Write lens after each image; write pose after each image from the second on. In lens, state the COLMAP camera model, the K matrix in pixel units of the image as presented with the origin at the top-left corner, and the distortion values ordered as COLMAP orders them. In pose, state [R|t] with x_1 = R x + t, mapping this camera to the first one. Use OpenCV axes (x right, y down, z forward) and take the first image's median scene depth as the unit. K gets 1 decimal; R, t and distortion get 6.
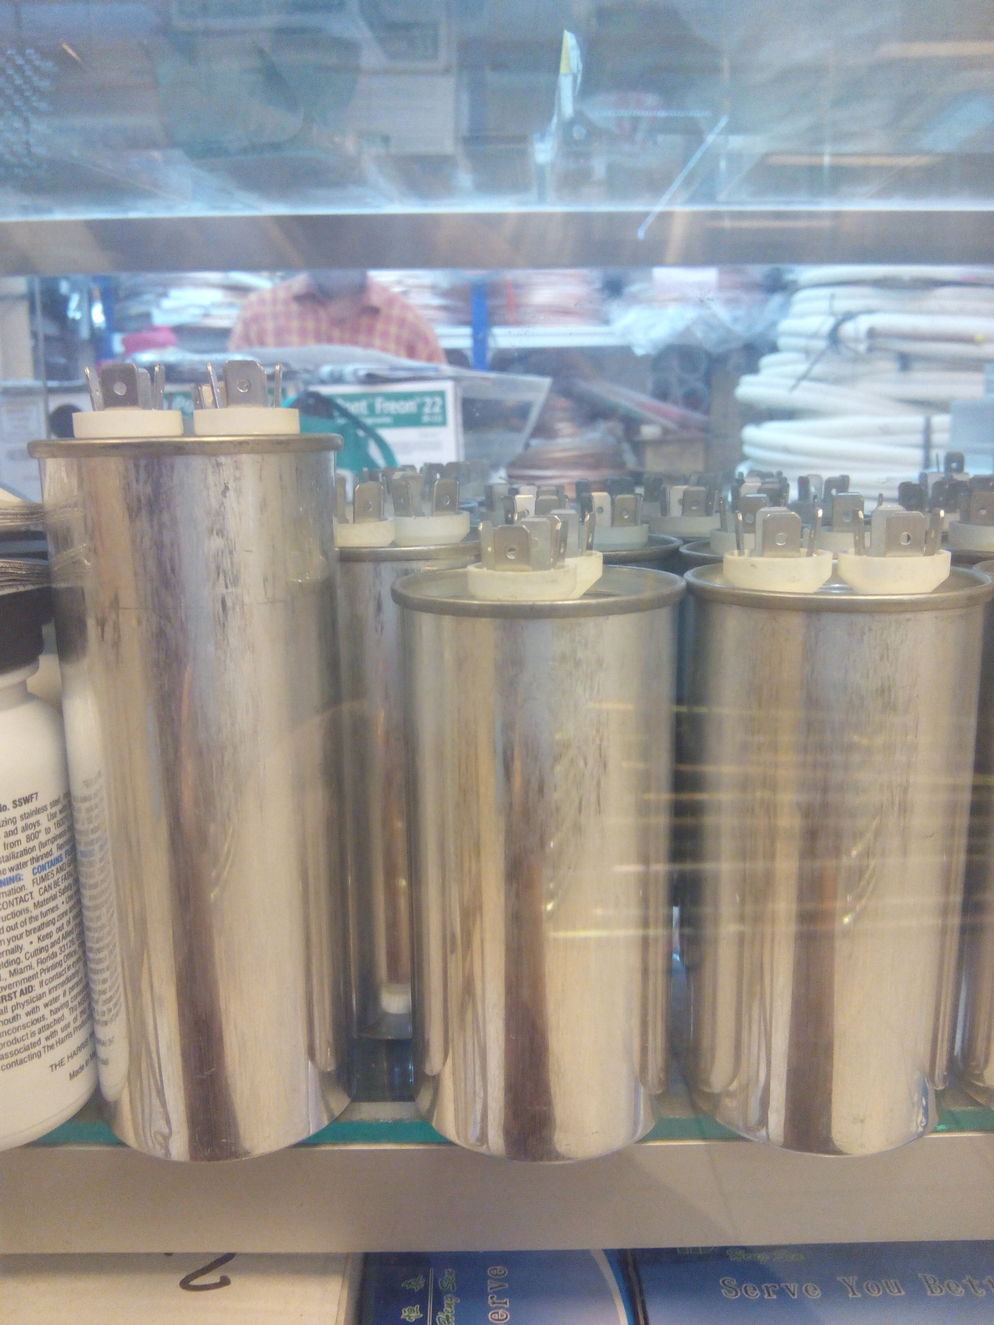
lens RADIAL K [[1100.4, 0, 480.7], [0, 1100.4, 663.3], [0, 0, 1]] dist [0.103653, -0.308505]
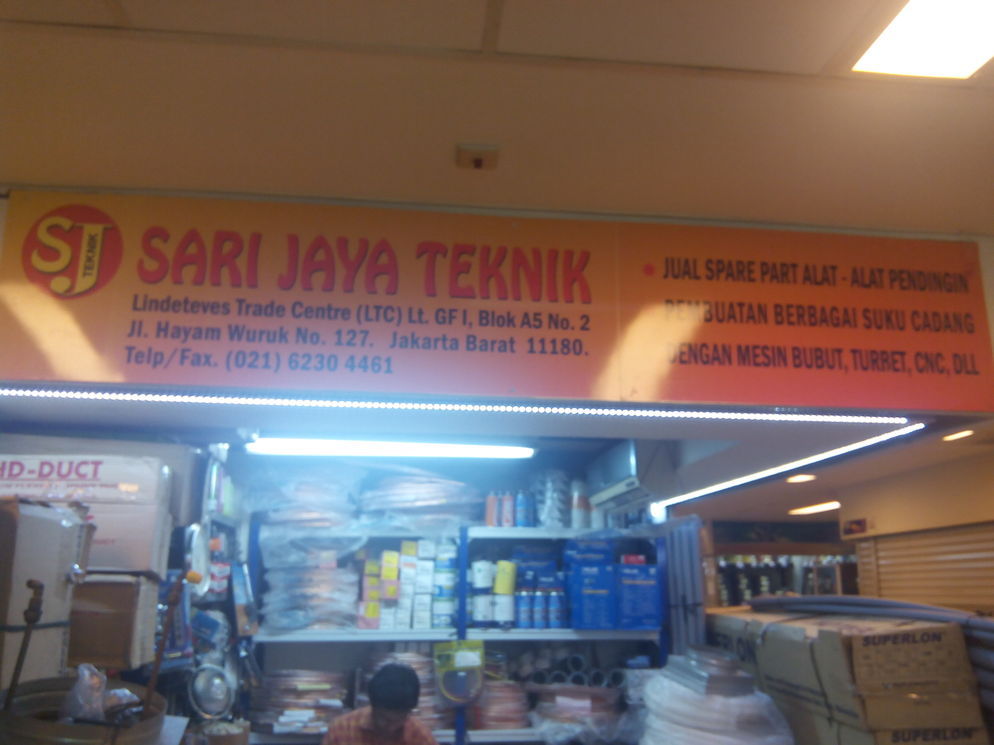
lens RADIAL K [[825.5, 0, 497.0], [0, 825.5, 372.5], [0, 0, 1]] dist [0.103653, -0.308505]
pose [[0.991904, 0.052387, 0.115679, -0.126940], [0.001161, 0.907164, -0.420775, -0.266591], [-0.126983, 0.417503, 0.899759, -0.444892]]
